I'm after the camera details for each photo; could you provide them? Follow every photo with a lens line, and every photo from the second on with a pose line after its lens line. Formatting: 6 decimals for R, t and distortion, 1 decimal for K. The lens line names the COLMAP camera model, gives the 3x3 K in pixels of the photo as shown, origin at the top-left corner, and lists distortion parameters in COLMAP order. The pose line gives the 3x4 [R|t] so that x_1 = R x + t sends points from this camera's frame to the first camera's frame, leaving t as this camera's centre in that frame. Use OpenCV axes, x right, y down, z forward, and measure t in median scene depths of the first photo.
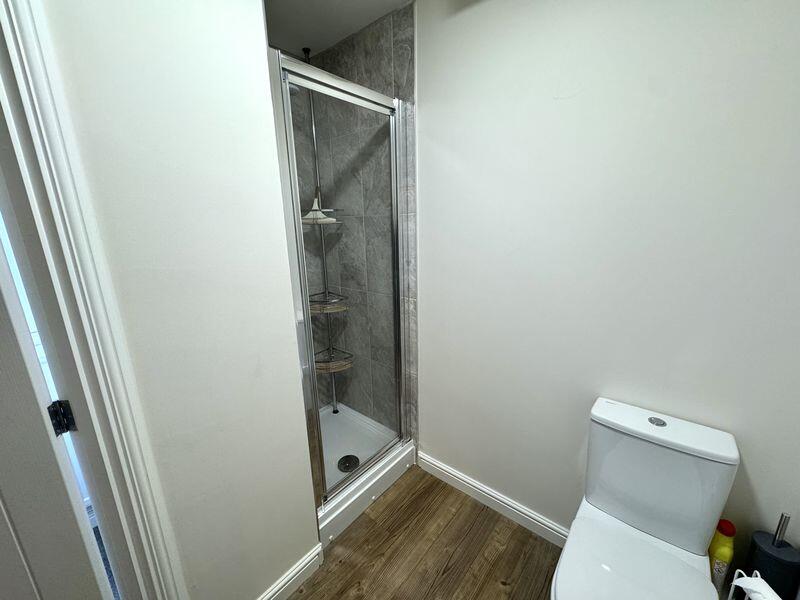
lens RADIAL K [[317.8, 0, 400.0], [0, 317.8, 302.1], [0, 0, 1]] dist [0.000968, -0.000101]
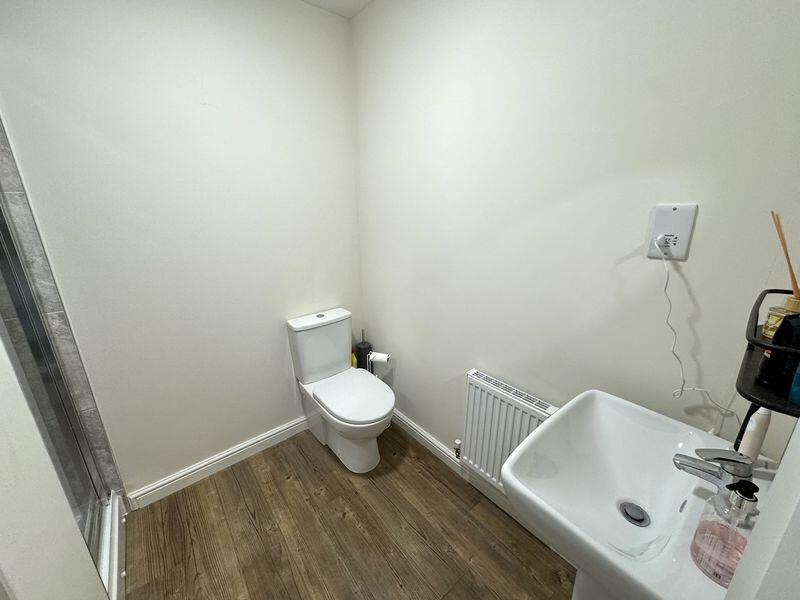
lens RADIAL K [[317.8, 0, 399.4], [0, 317.8, 299.6], [0, 0, 1]] dist [0.000968, -0.000101]
pose [[0.172467, -0.267929, 0.947876, -0.625162], [0.246524, 0.943412, 0.221812, -0.004268], [-0.953667, 0.195419, 0.228758, 0.096349]]
